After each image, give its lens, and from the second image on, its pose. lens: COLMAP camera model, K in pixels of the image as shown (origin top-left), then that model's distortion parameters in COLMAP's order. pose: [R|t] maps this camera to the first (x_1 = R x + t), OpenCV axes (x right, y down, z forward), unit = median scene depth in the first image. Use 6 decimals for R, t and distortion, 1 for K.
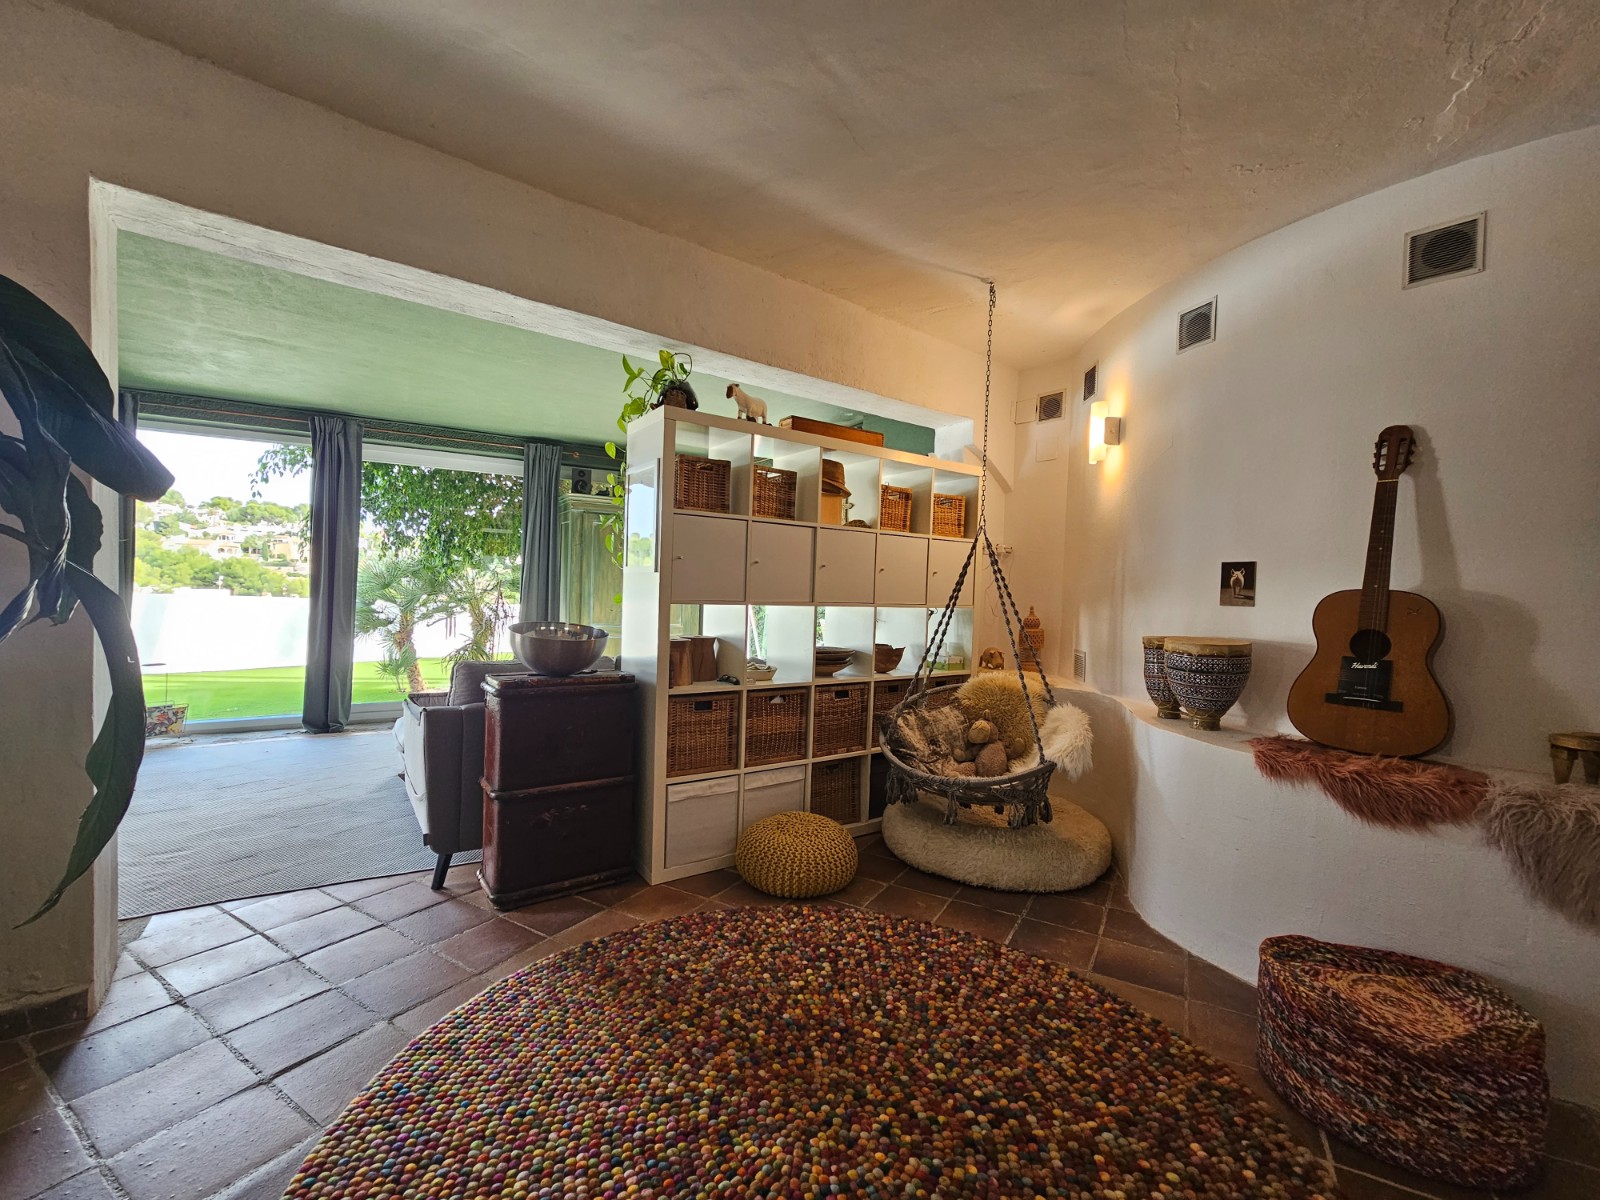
lens RADIAL K [[653.4, 0, 793.6], [0, 653.4, 602.5], [0, 0, 1]] dist [-0.000389, -0.001976]
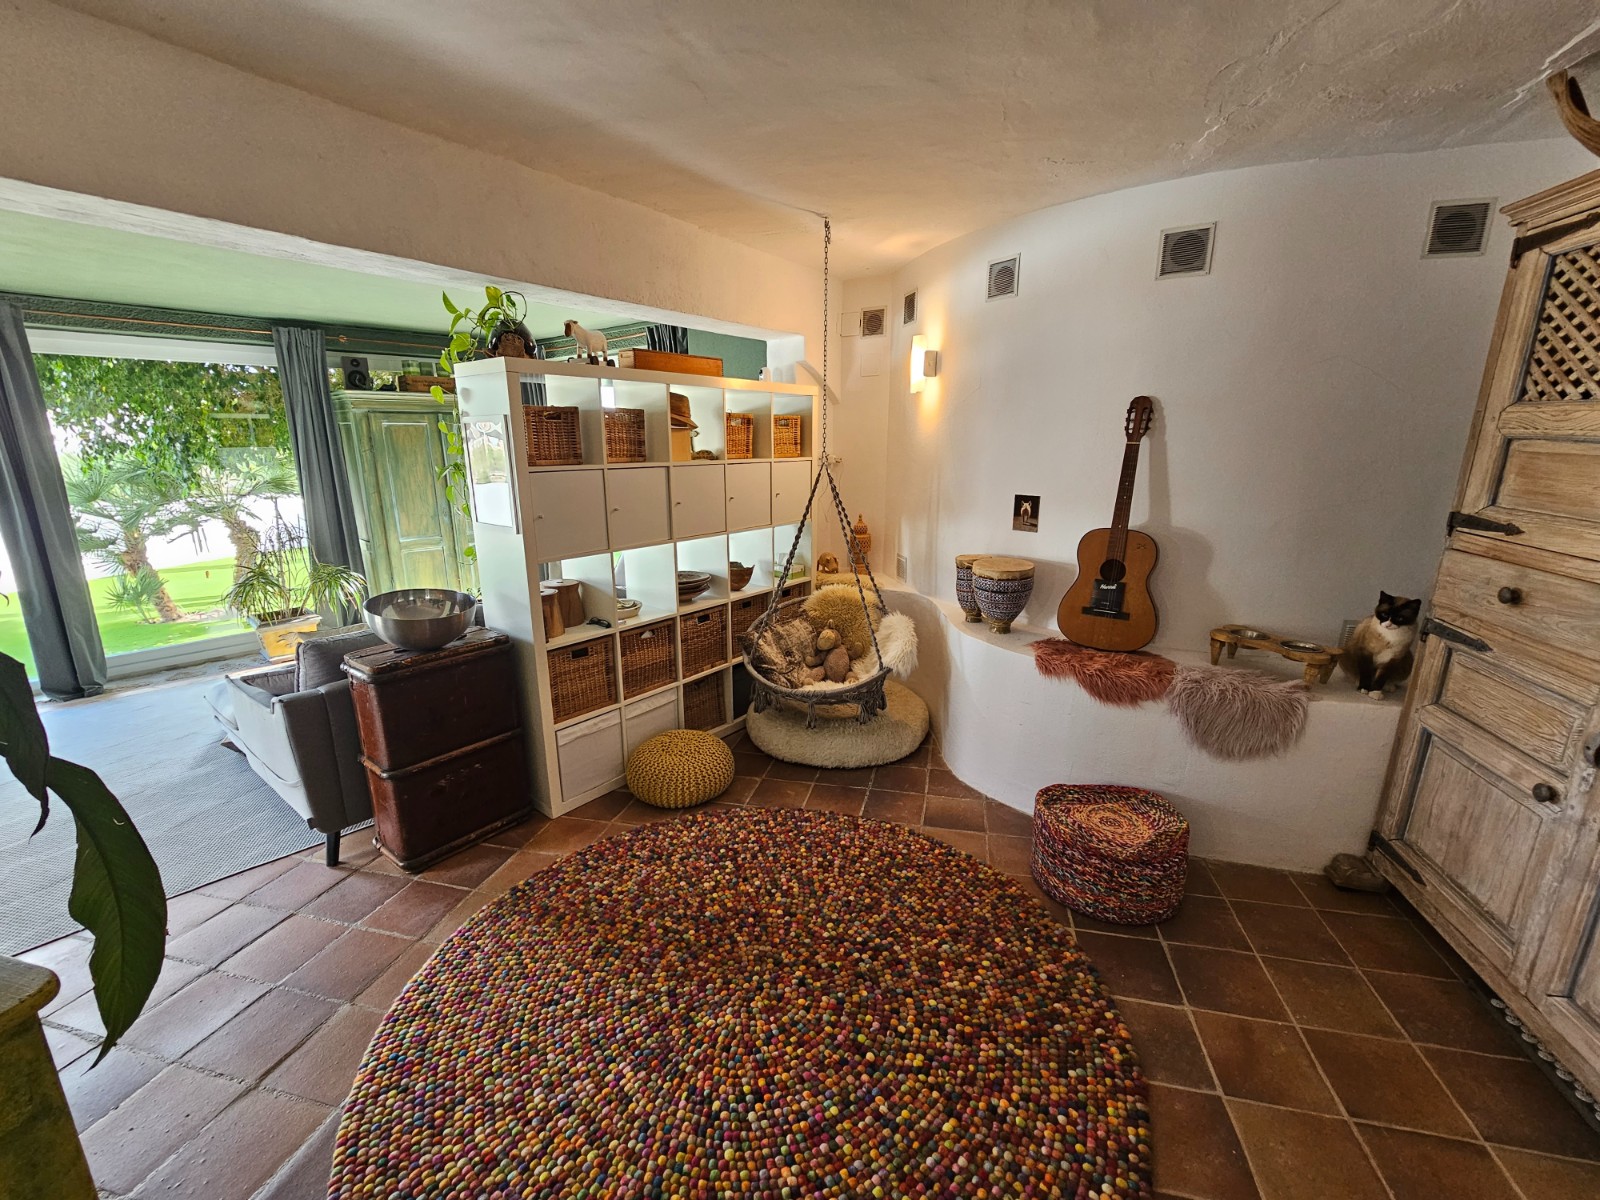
lens RADIAL K [[653.4, 0, 793.6], [0, 653.4, 602.5], [0, 0, 1]] dist [-0.000389, -0.001976]
pose [[0.957676, -0.103214, 0.268706, -0.109182], [0.040499, 0.972530, 0.229226, -0.194154], [-0.284984, -0.208642, 0.935549, -0.081654]]
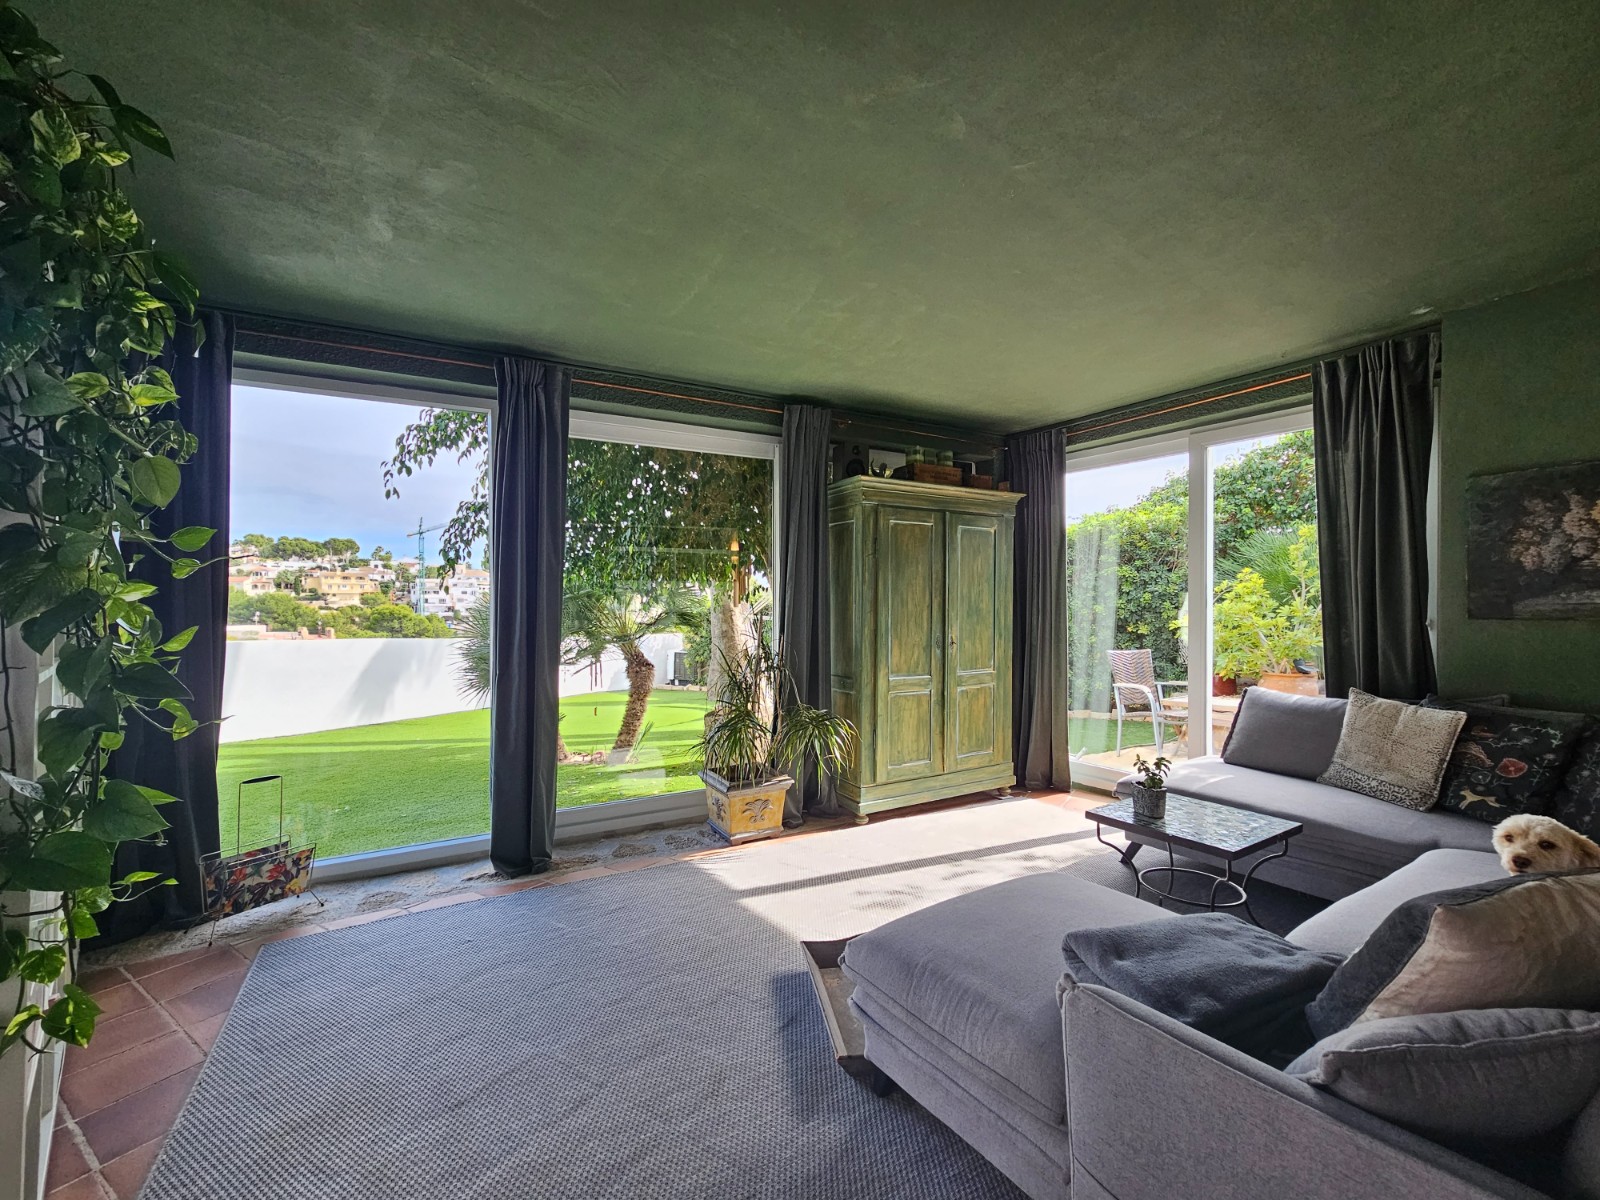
lens RADIAL K [[653.4, 0, 793.6], [0, 653.4, 602.5], [0, 0, 1]] dist [-0.000389, -0.001976]
pose [[0.999208, -0.028070, -0.028208, -1.113979], [0.027198, 0.999154, -0.030832, -0.065797], [0.029050, 0.030040, 0.999126, 0.983658]]
